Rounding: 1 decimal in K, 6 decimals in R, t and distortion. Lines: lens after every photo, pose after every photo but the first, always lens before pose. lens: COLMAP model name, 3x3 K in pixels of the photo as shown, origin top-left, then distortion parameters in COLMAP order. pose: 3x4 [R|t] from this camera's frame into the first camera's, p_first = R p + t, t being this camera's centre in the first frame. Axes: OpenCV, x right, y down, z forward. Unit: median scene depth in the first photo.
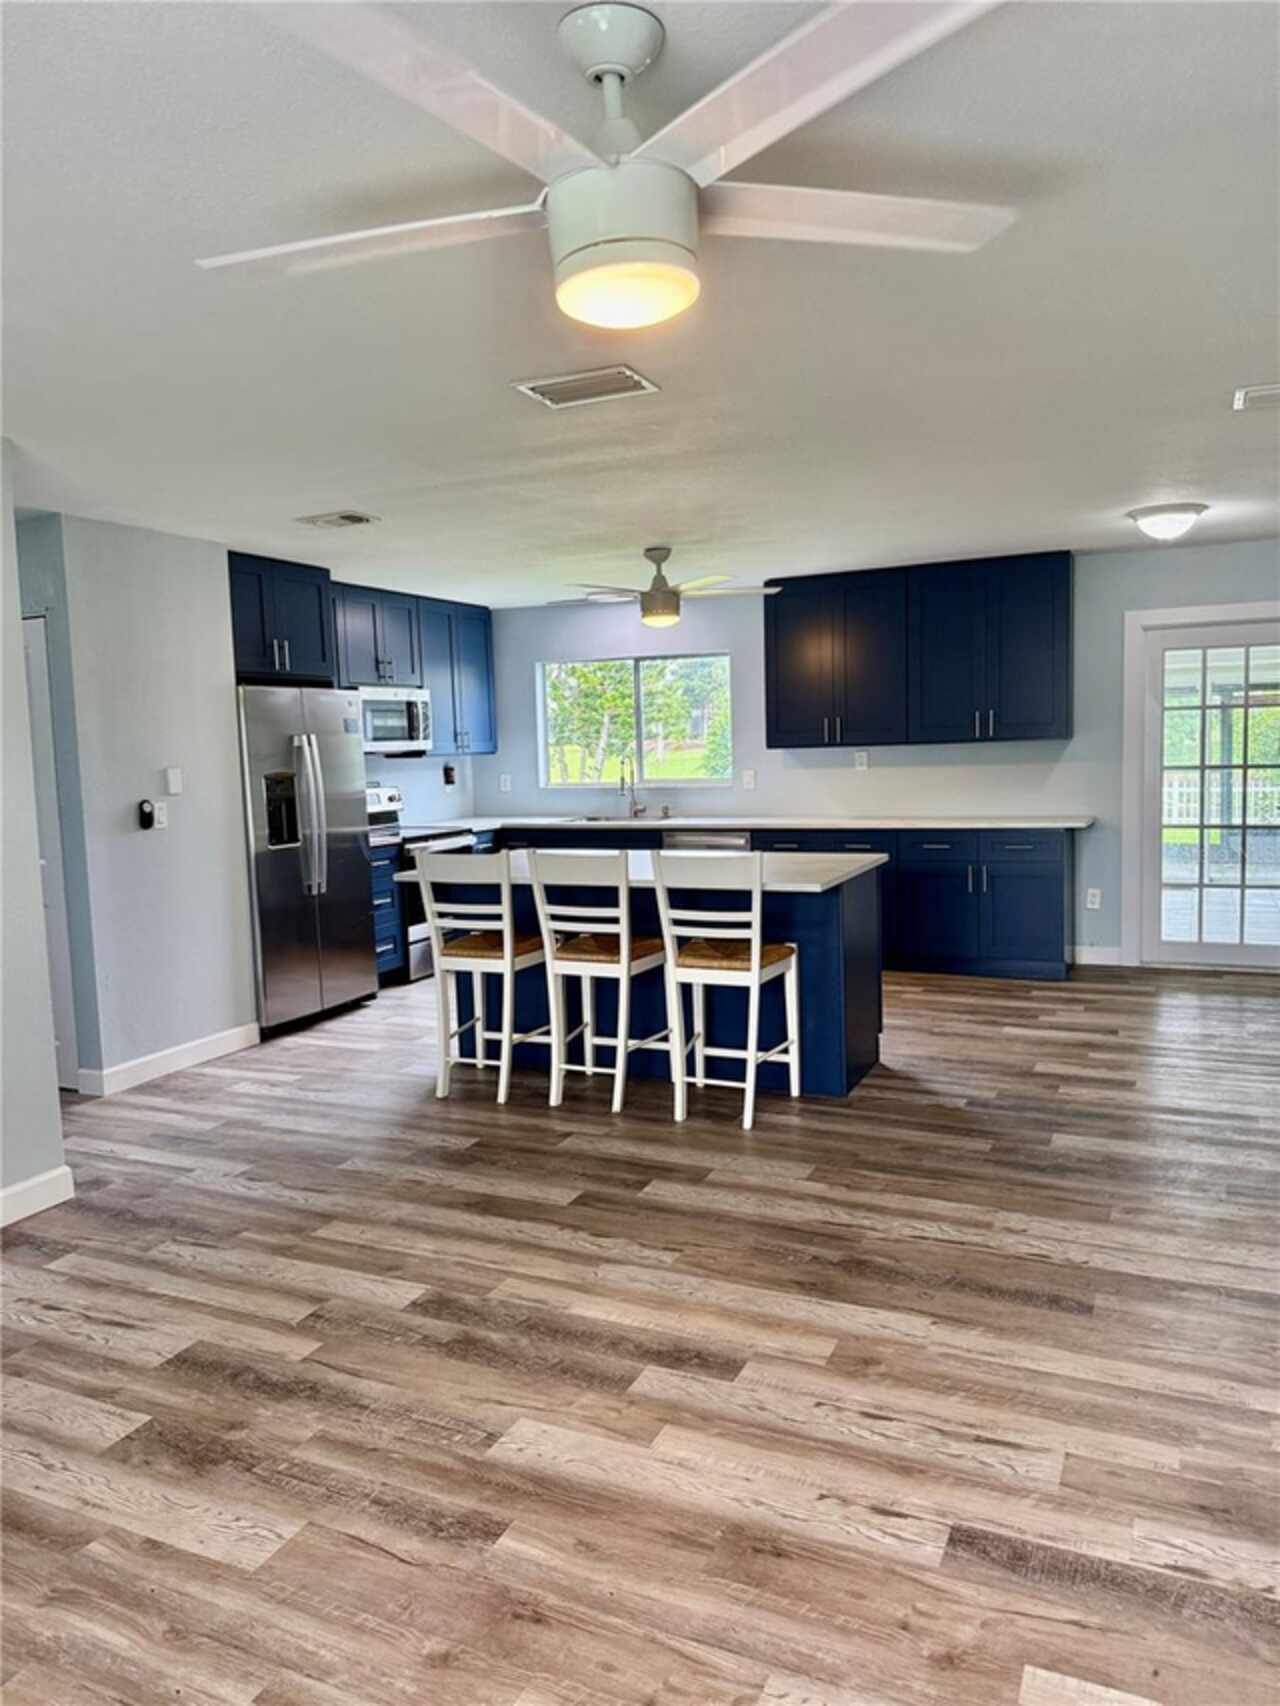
lens RADIAL K [[1206.2, 0, 619.8], [0, 1206.2, 857.2], [0, 0, 1]] dist [0.042964, -0.006179]
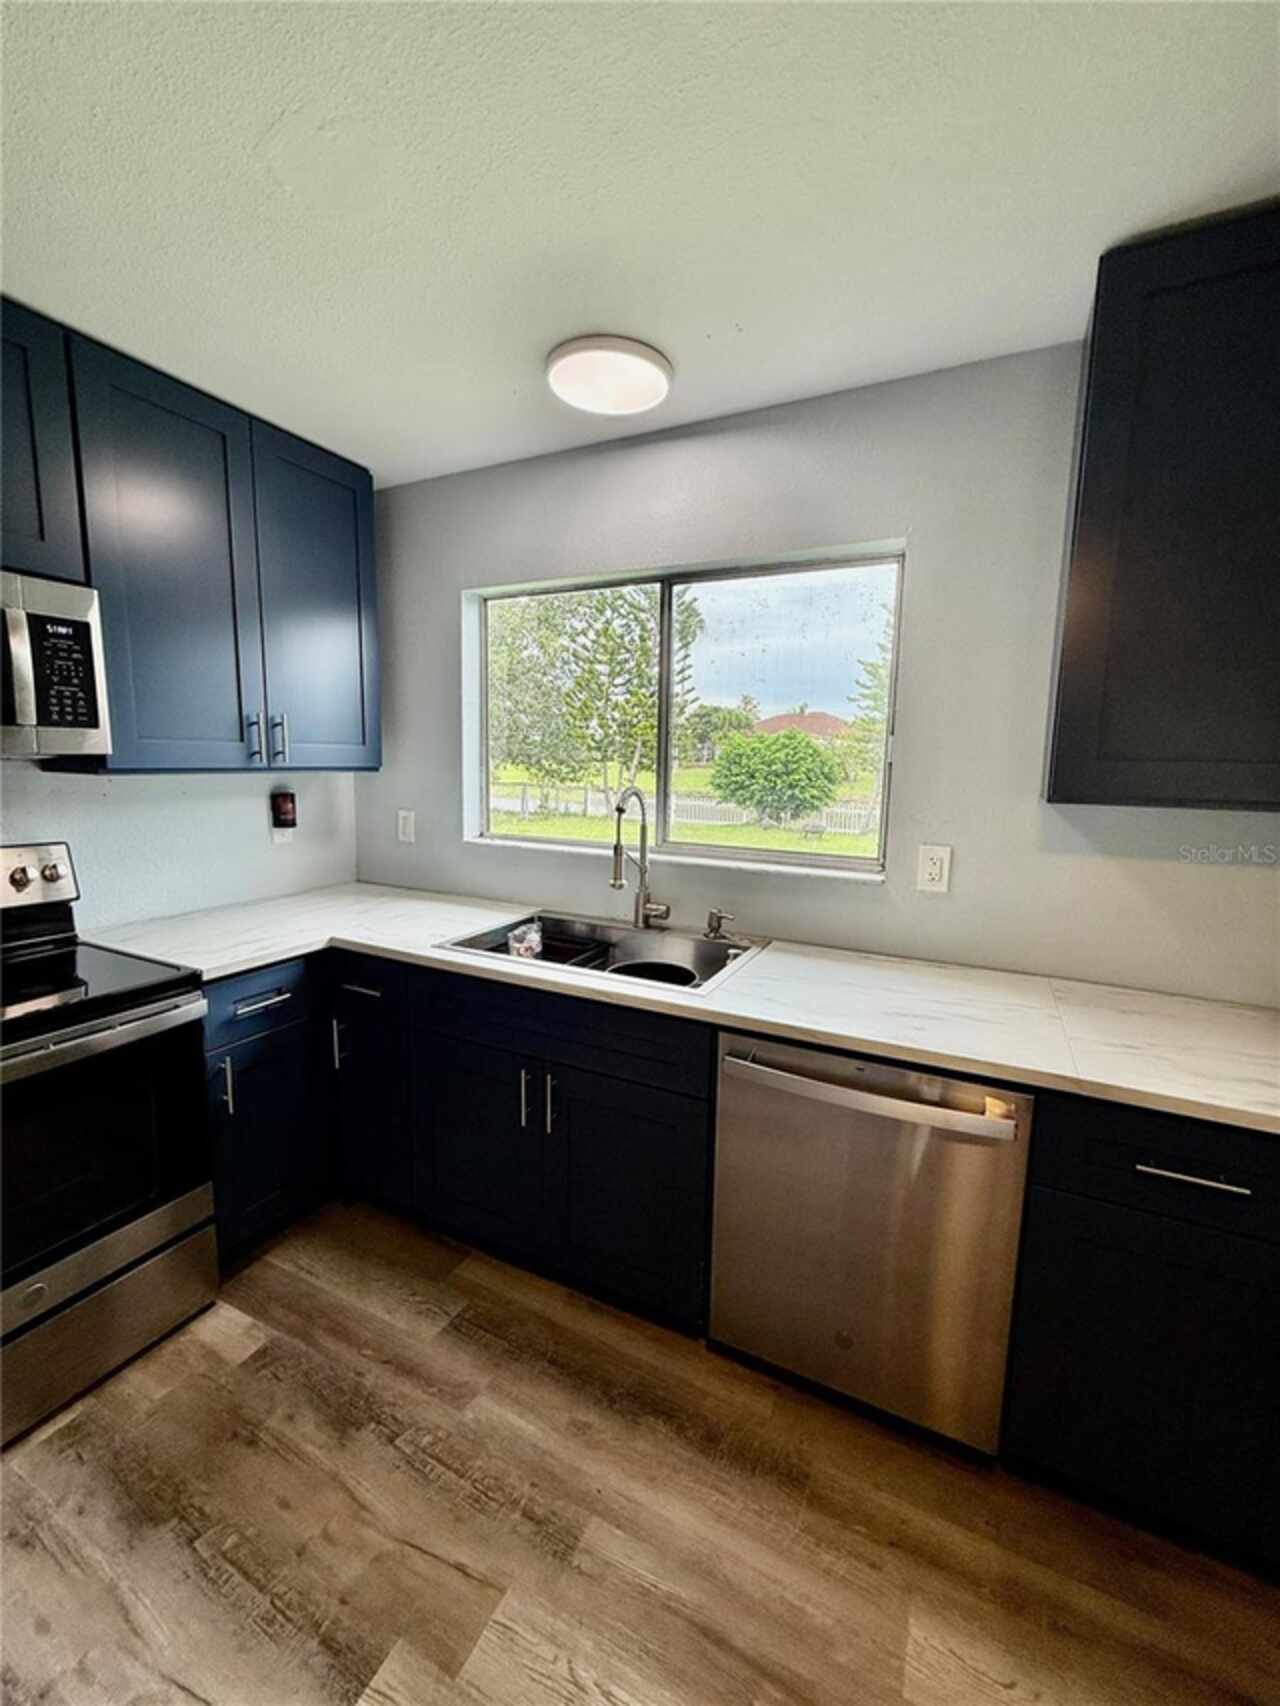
lens RADIAL K [[679.9, 0, 636.8], [0, 679.9, 851.1], [0, 0, 1]] dist [-0.000315, -0.000182]
pose [[0.998564, 0.051596, -0.014440, 0.025225], [-0.051030, 0.998005, 0.037169, -0.151331], [0.016329, -0.036379, 0.999205, 1.580495]]
